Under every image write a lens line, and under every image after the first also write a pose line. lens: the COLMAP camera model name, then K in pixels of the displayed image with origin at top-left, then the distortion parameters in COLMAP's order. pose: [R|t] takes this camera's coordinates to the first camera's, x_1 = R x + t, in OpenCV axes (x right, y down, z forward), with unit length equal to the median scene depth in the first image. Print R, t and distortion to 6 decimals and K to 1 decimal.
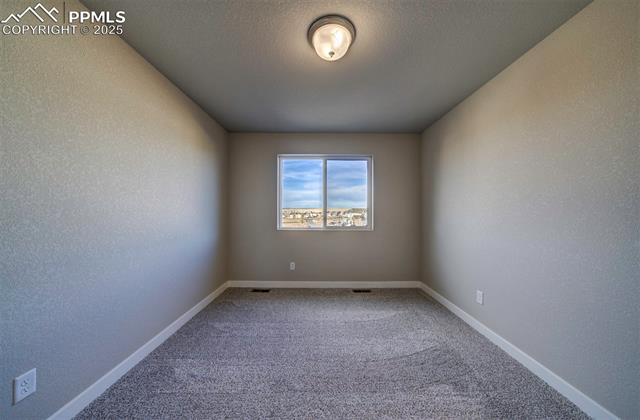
lens RADIAL K [[218.9, 0, 320.0], [0, 218.9, 210.0], [0, 0, 1]] dist [-0.000752, 0.000011]
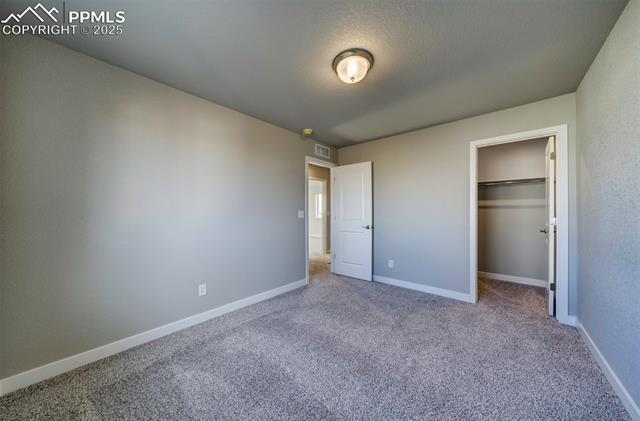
lens RADIAL K [[218.9, 0, 320.0], [0, 218.9, 210.5], [0, 0, 1]] dist [-0.000752, 0.000011]
pose [[-0.748503, -0.008719, 0.663074, -0.296319], [-0.015011, 0.999880, -0.003798, -0.004758], [-0.662961, -0.012796, -0.748544, 0.977431]]
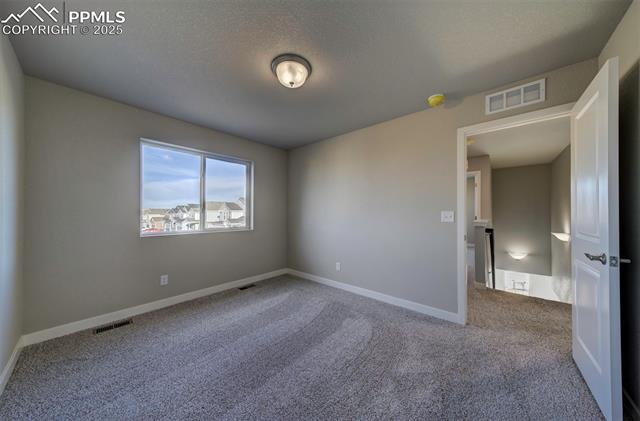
lens RADIAL K [[207.7, 0, 320.0], [0, 207.7, 210.5], [0, 0, 1]] dist [0.036566, 0.000024]
pose [[0.672007, 0.009212, 0.740487, -0.342233], [-0.007011, 0.999957, -0.006077, -0.001843], [-0.740511, -0.001108, 0.672043, 0.046908]]
